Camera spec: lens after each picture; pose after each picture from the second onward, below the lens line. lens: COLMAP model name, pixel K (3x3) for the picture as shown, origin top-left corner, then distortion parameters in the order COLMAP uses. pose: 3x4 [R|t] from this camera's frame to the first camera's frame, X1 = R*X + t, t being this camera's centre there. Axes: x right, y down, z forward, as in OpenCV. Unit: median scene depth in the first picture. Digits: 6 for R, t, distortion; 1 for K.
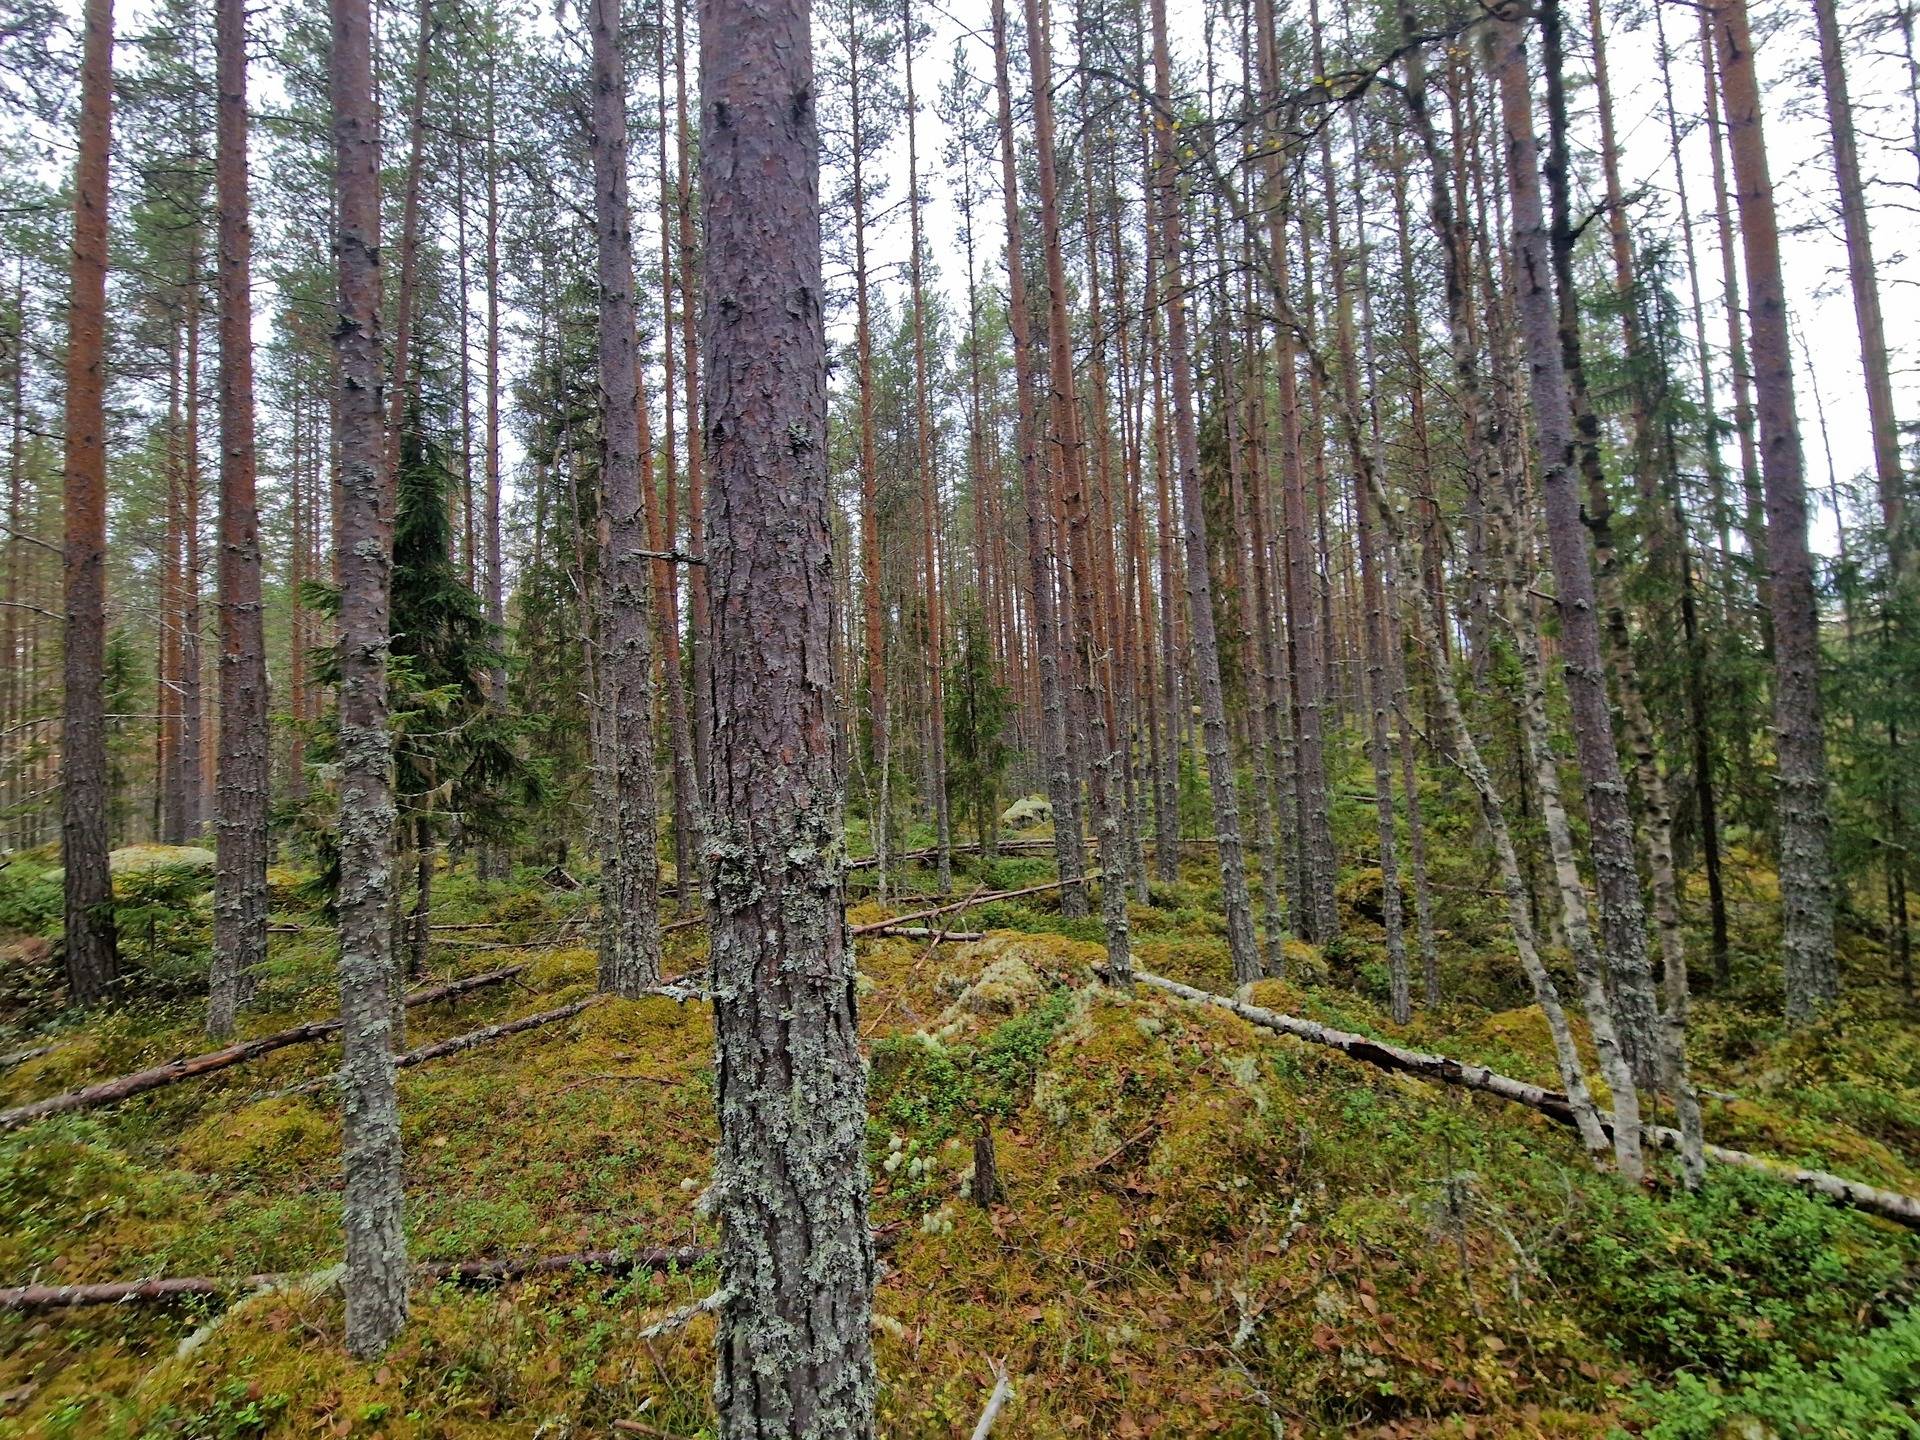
lens RADIAL K [[776.5, 0, 954.9], [0, 776.5, 696.4], [0, 0, 1]] dist [-0.000038, -0.004954]
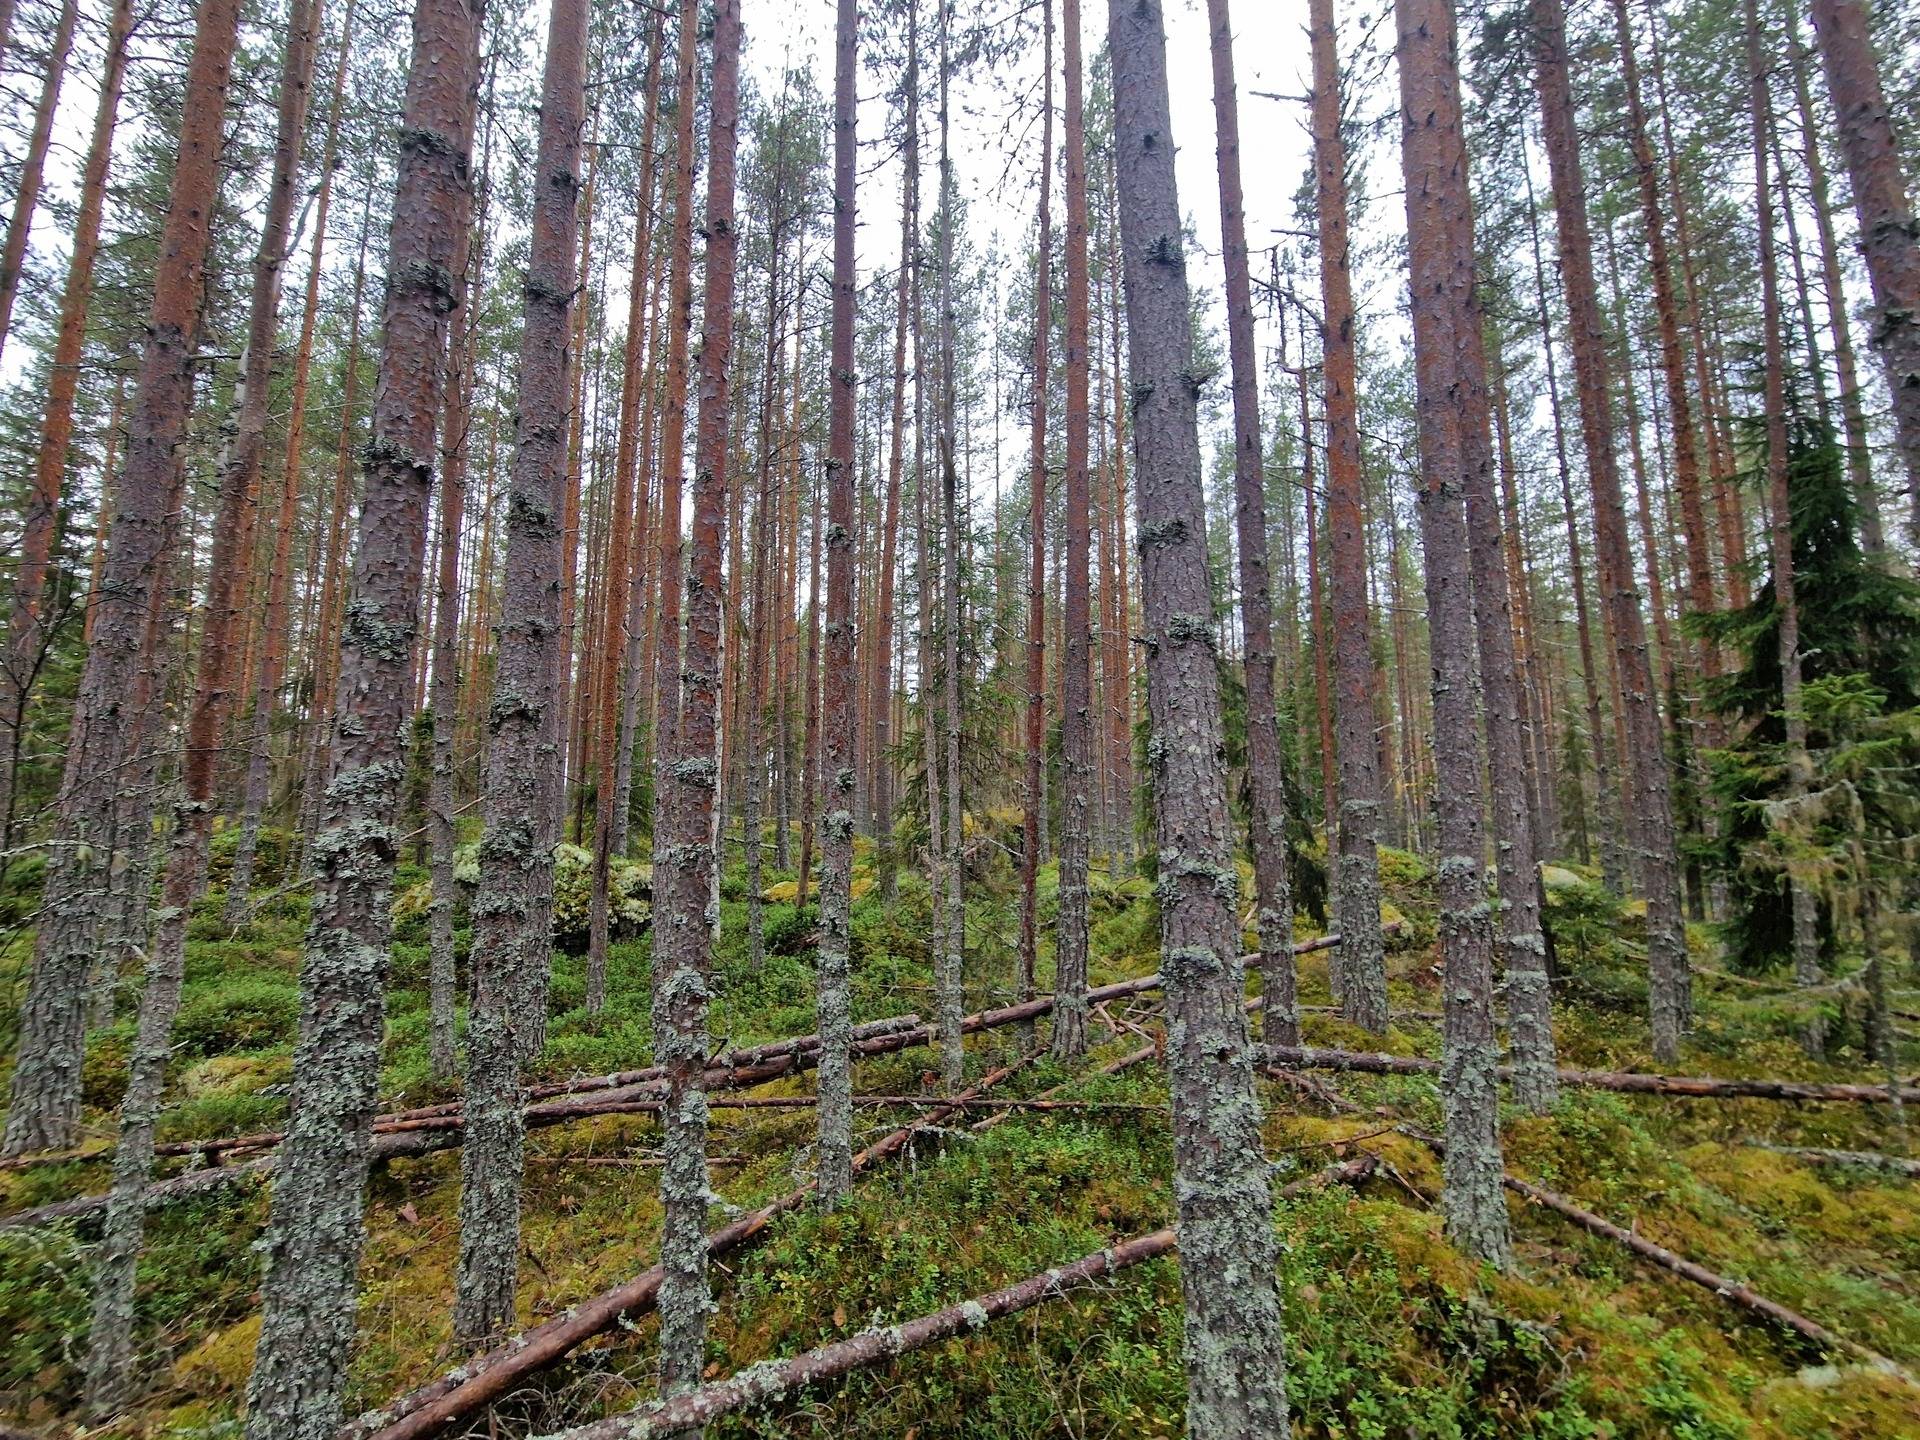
lens RADIAL K [[776.5, 0, 954.9], [0, 776.5, 696.4], [0, 0, 1]] dist [-0.000038, -0.004954]
pose [[0.171874, -0.091425, -0.980867, -0.056315], [0.053730, 0.995072, -0.083334, -0.011600], [0.983653, -0.038380, 0.175940, -0.106240]]
